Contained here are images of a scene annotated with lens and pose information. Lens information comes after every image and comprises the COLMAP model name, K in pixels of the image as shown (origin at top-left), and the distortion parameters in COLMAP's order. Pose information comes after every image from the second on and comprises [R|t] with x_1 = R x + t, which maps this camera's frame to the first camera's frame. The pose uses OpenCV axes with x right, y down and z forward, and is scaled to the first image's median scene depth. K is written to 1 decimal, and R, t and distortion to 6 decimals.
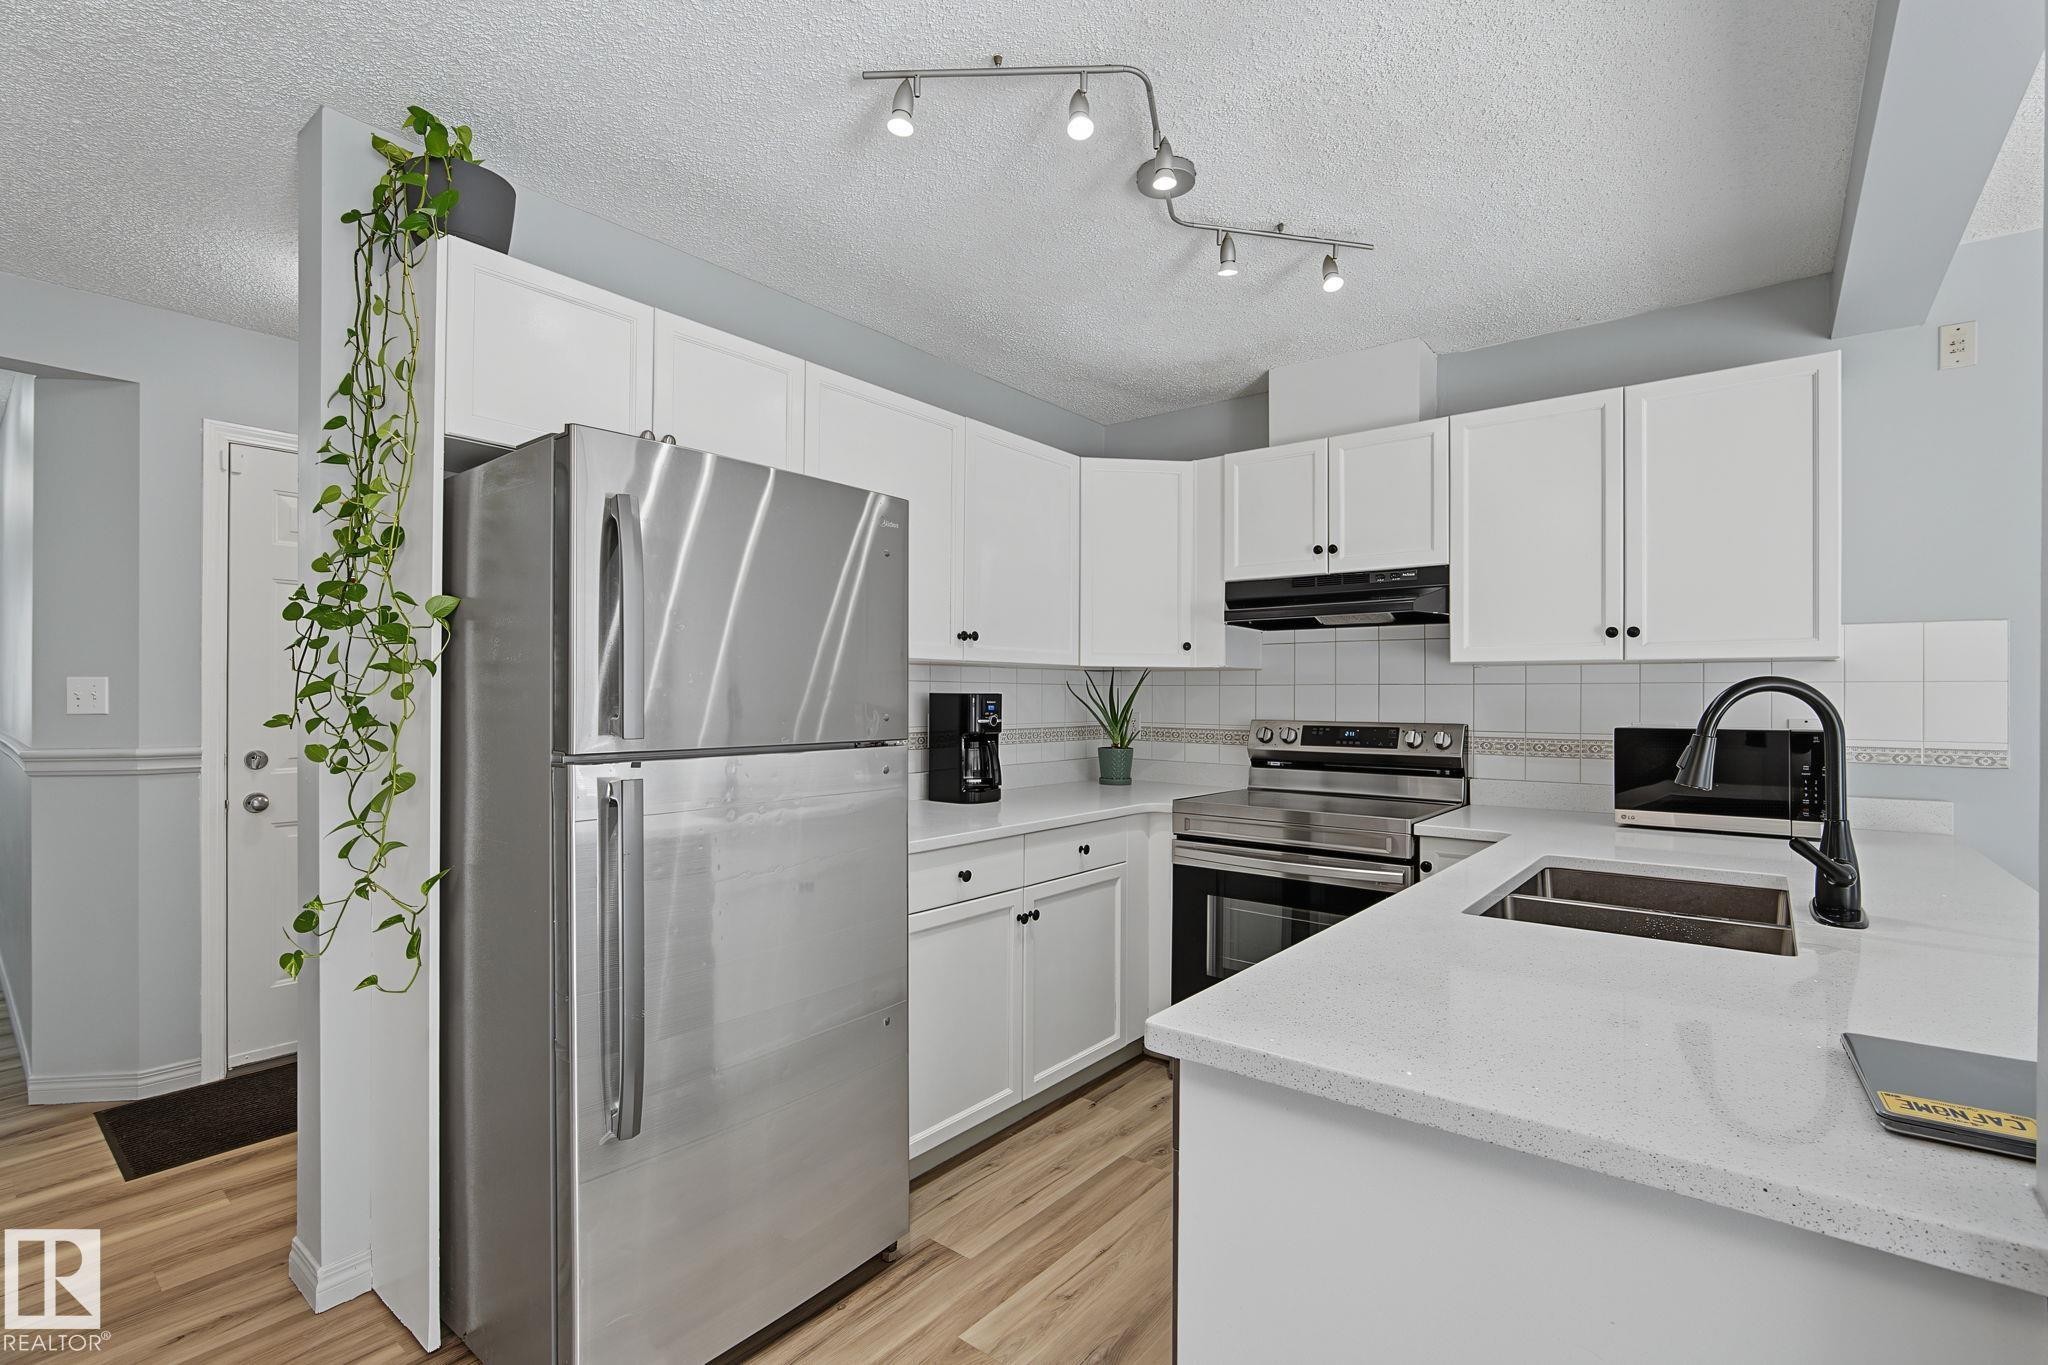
lens RADIAL K [[922.7, 0, 1031.5], [0, 922.7, 693.8], [0, 0, 1]] dist [-0.016153, 0.005053]
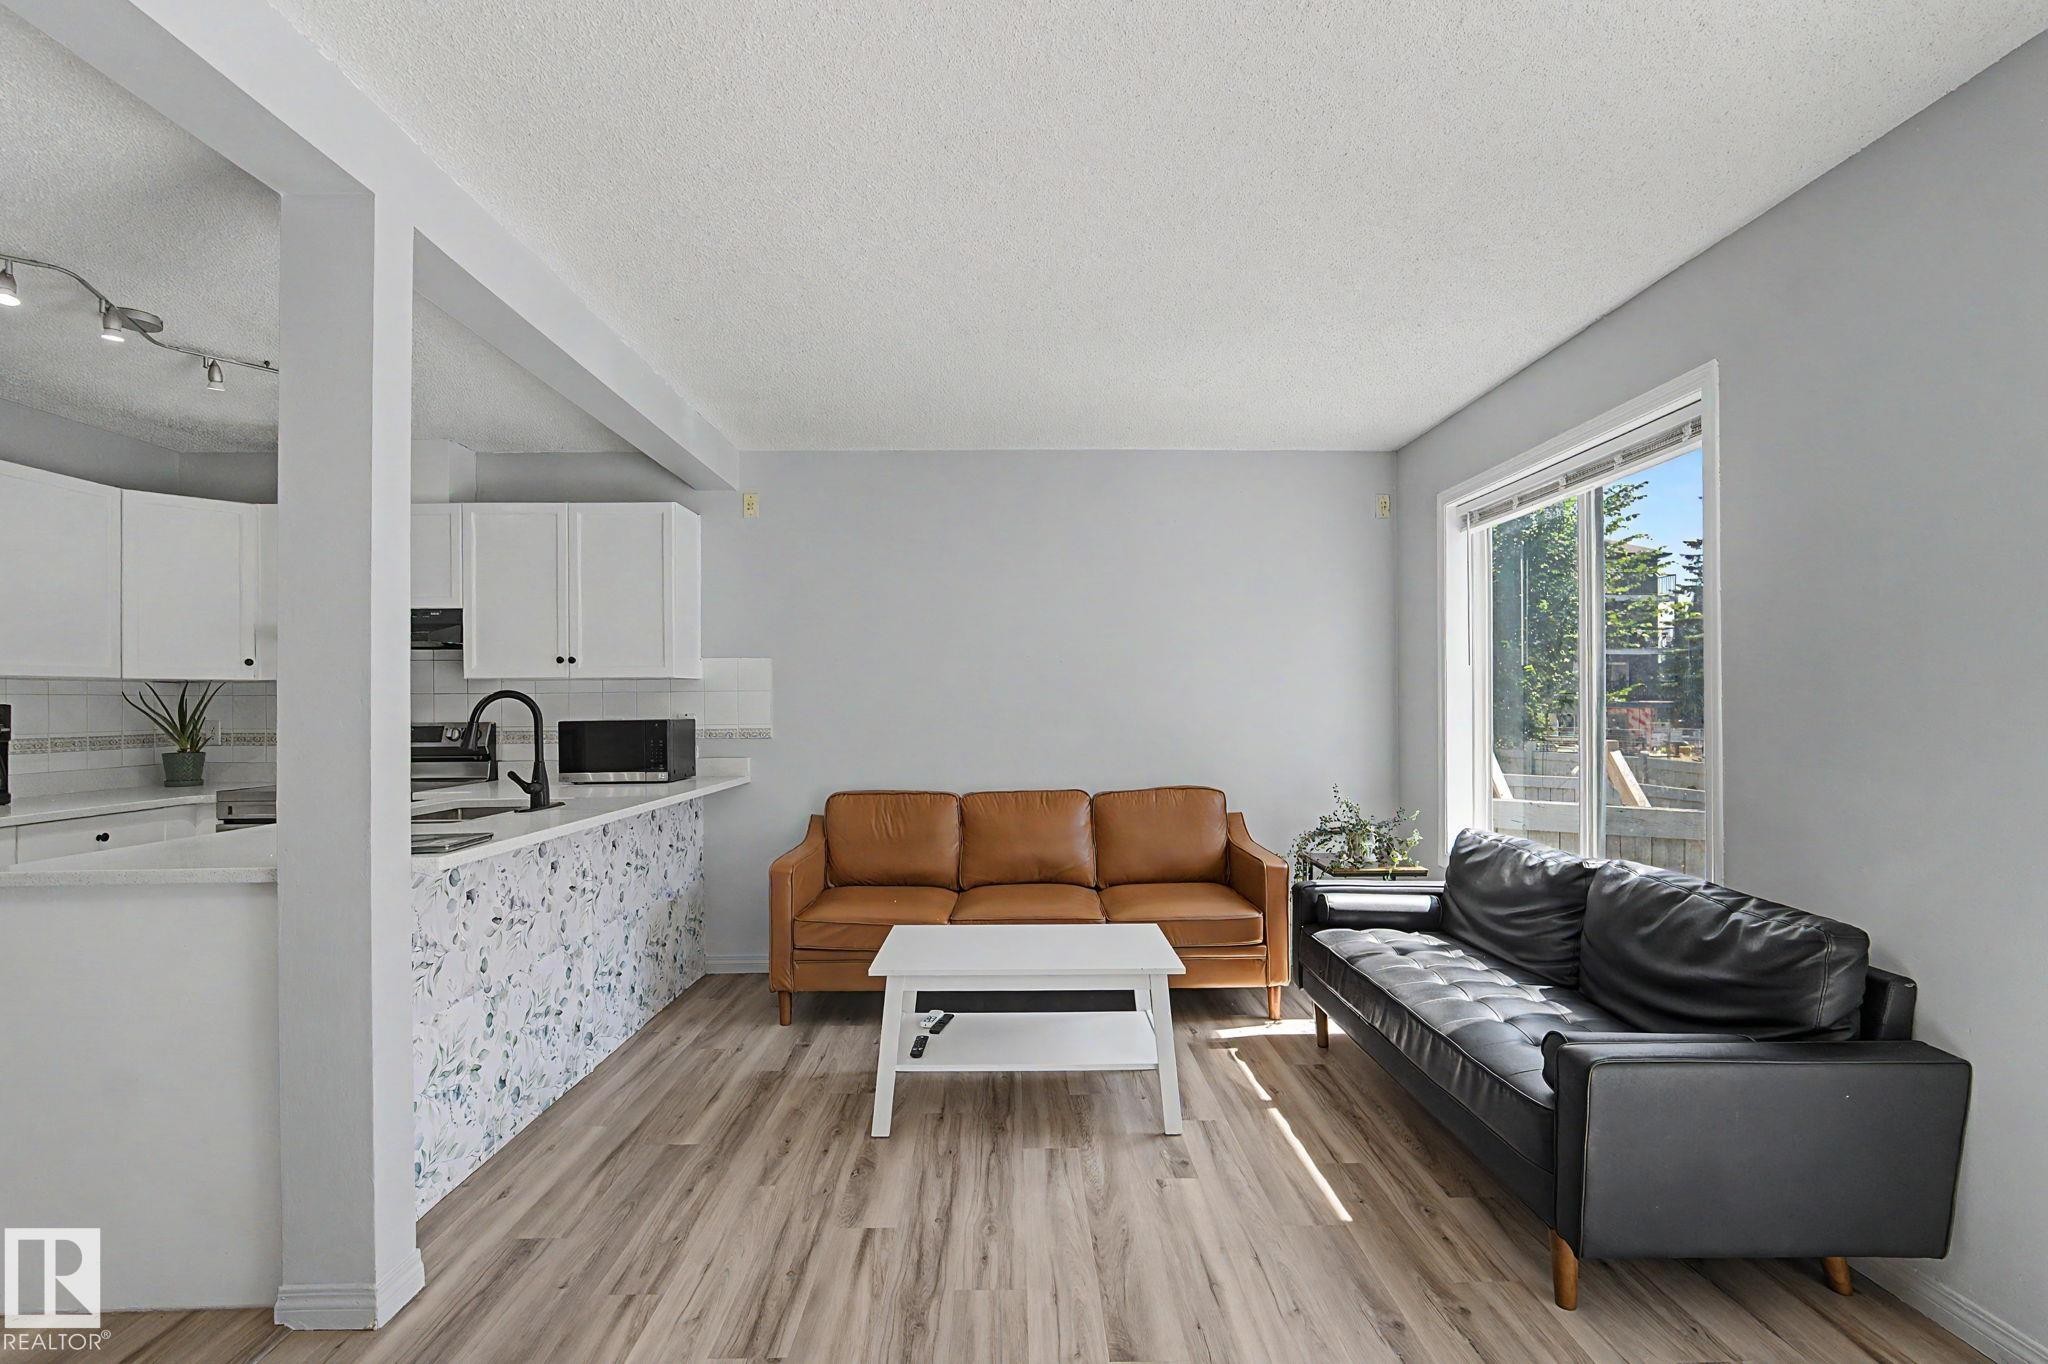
lens RADIAL K [[922.7, 0, 1018.6], [0, 922.7, 692.8], [0, 0, 1]] dist [-0.016153, 0.005053]
pose [[0.762969, -0.005174, 0.646414, 0.174783], [0.010037, 0.999942, -0.003843, 0.001899], [-0.646357, 0.009421, 0.762977, -0.554089]]
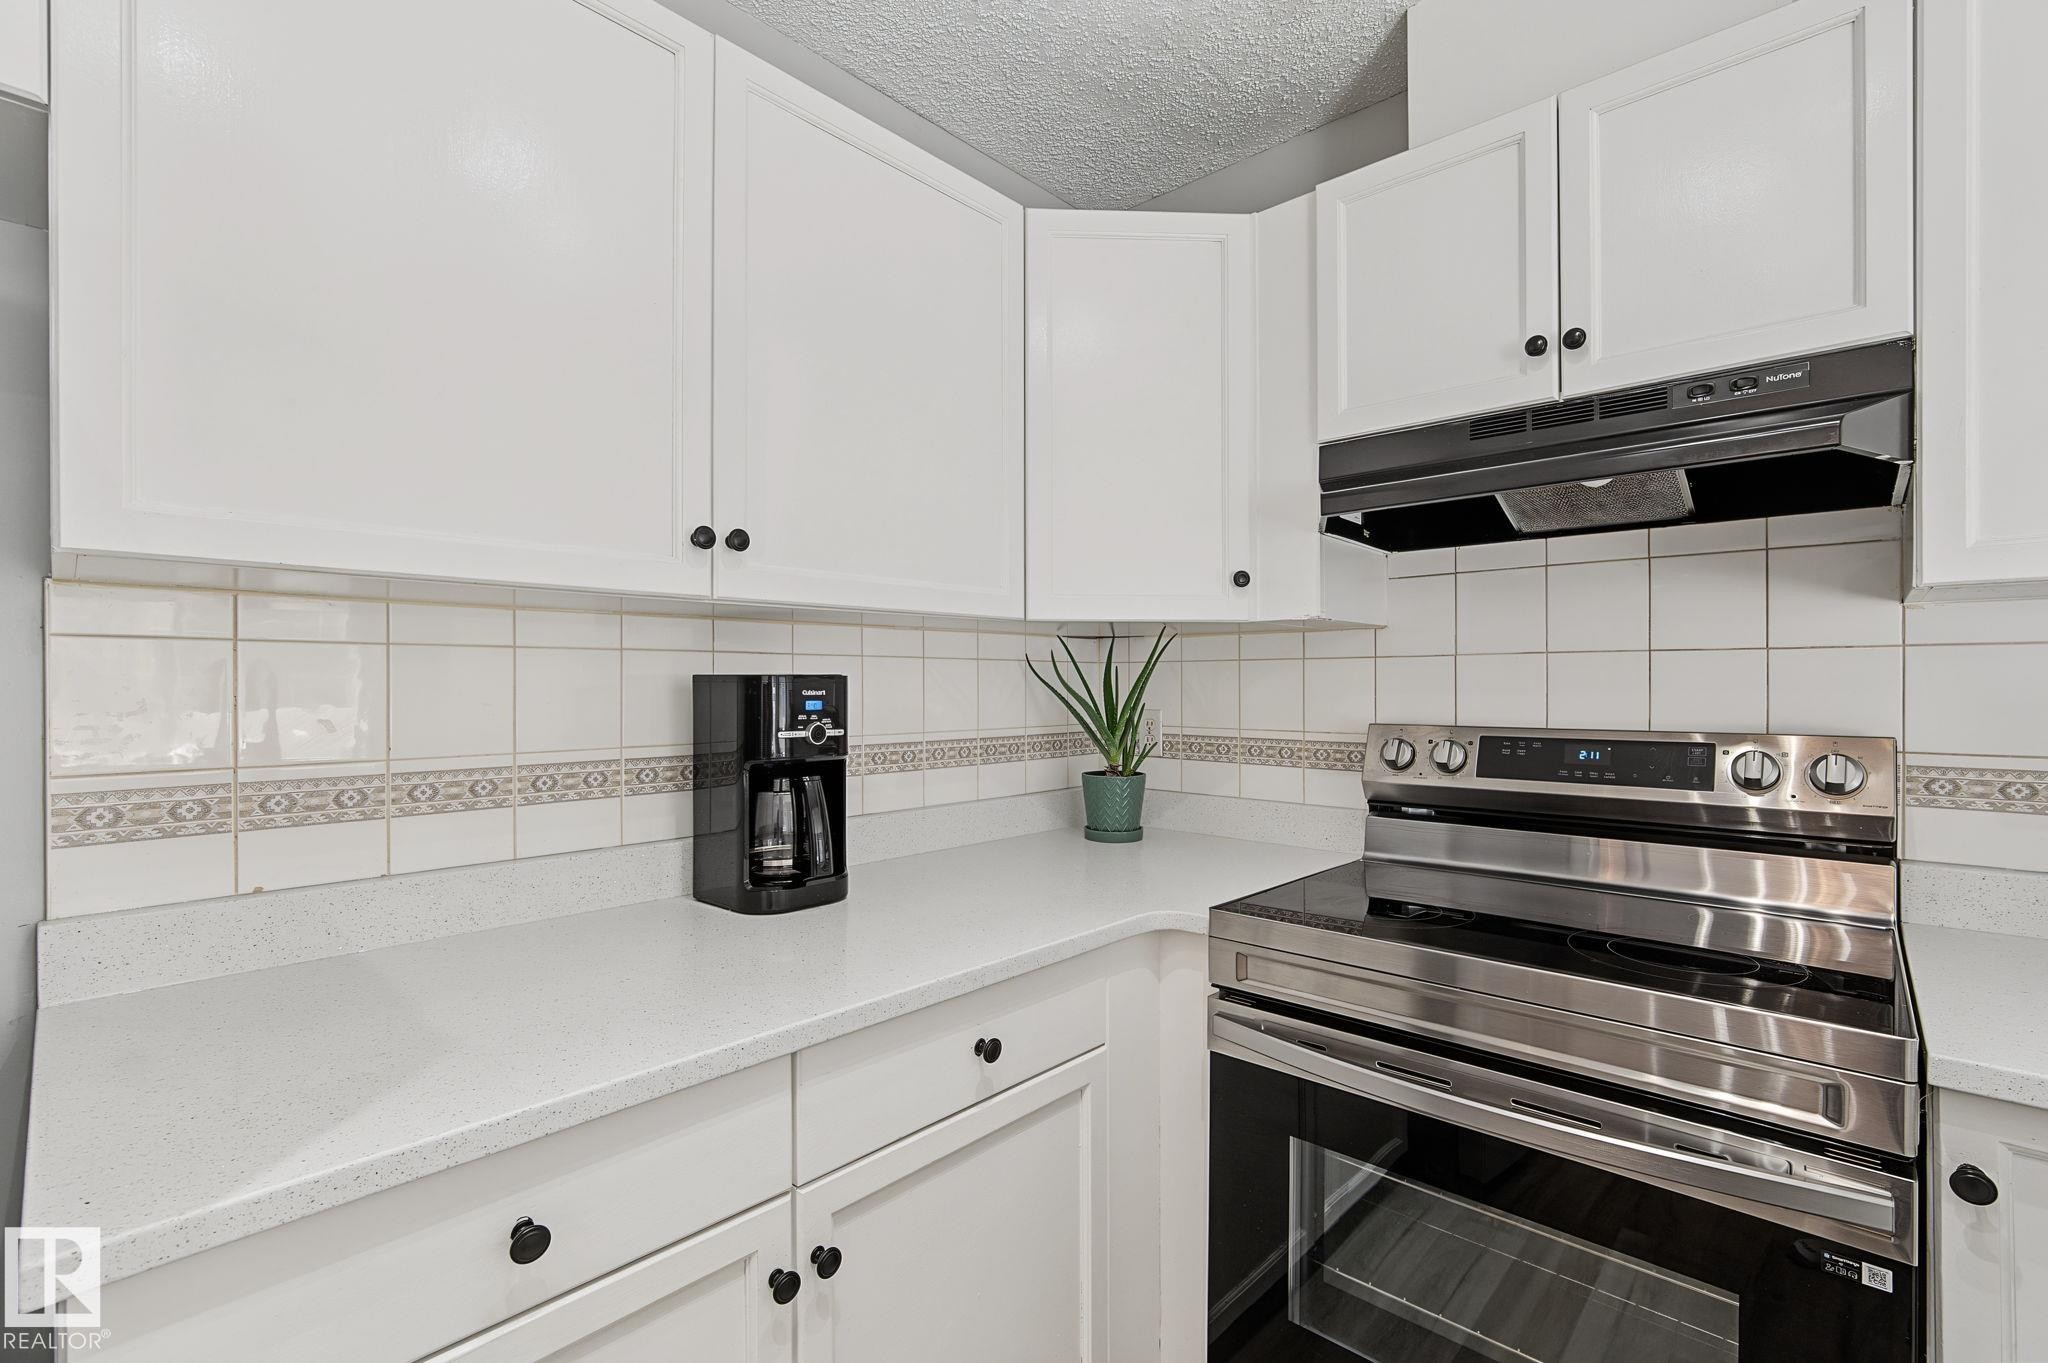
lens RADIAL K [[922.7, 0, 1036.4], [0, 922.7, 685.9], [0, 0, 1]] dist [-0.016153, 0.005053]
pose [[0.998237, -0.005806, -0.059066, 0.093069], [0.006071, 0.999972, 0.004299, 0.004089], [0.059039, -0.004650, 0.998245, 0.529555]]
